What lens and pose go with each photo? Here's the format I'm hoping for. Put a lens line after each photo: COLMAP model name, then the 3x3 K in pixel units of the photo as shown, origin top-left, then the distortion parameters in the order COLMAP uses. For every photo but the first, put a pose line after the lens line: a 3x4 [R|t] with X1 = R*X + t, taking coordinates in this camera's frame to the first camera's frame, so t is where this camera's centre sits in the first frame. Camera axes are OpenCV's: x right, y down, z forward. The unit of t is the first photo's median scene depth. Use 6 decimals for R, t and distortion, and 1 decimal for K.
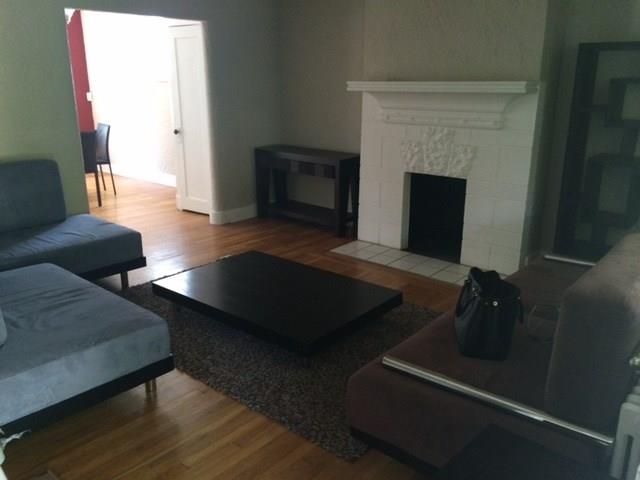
lens RADIAL K [[540.1, 0, 320.0], [0, 540.1, 240.0], [0, 0, 1]] dist [0.097319, -0.157303]
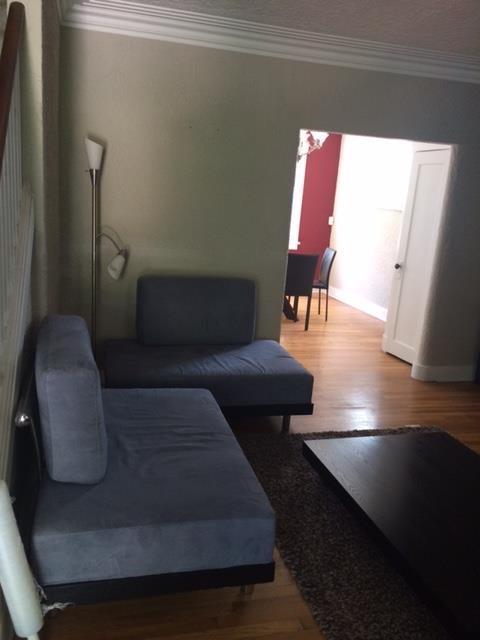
lens RADIAL K [[540.1, 0, 240.0], [0, 540.1, 320.0], [0, 0, 1]] dist [0.097319, -0.157303]
pose [[0.825727, 0.183331, -0.533446, 0.016281], [-0.227210, 0.973696, -0.017067, -0.047889], [0.516285, 0.135297, 0.845662, 0.154714]]
